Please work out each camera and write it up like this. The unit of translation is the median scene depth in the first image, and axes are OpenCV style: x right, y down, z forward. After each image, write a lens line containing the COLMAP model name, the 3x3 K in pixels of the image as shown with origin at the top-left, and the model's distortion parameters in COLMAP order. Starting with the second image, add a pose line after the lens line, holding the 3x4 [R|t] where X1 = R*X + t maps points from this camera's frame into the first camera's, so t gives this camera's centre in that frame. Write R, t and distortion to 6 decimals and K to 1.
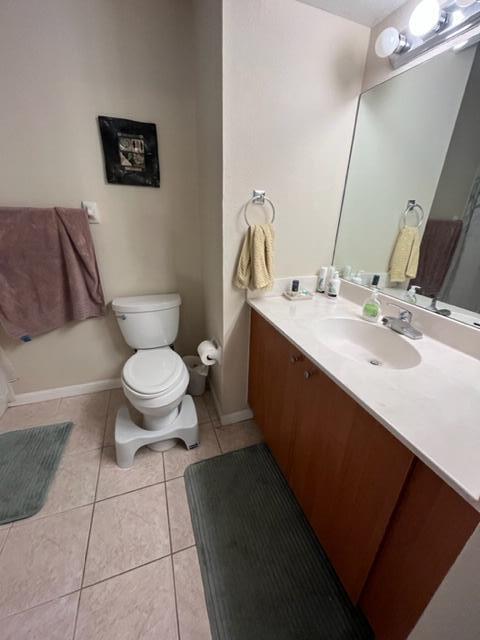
lens RADIAL K [[259.0, 0, 241.1], [0, 259.0, 318.5], [0, 0, 1]] dist [-0.001930, -0.000507]
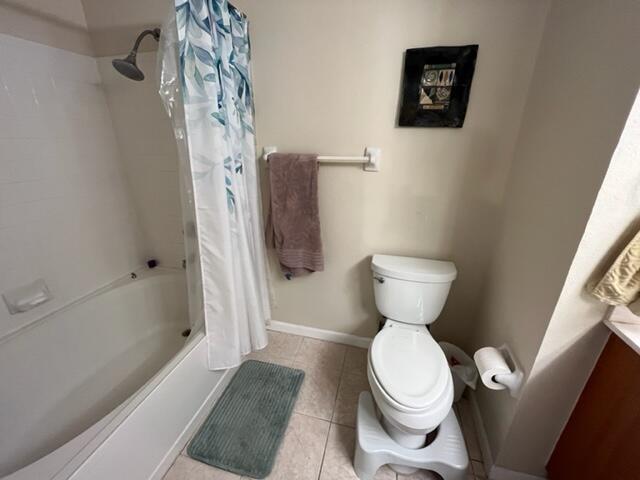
lens RADIAL K [[259.0, 0, 319.4], [0, 259.0, 238.4], [0, 0, 1]] dist [-0.001930, -0.000507]
pose [[0.822802, 0.175553, -0.540535, -0.208451], [-0.199068, 0.979868, 0.015218, -0.125810], [0.532324, 0.095082, 0.841184, 0.183103]]
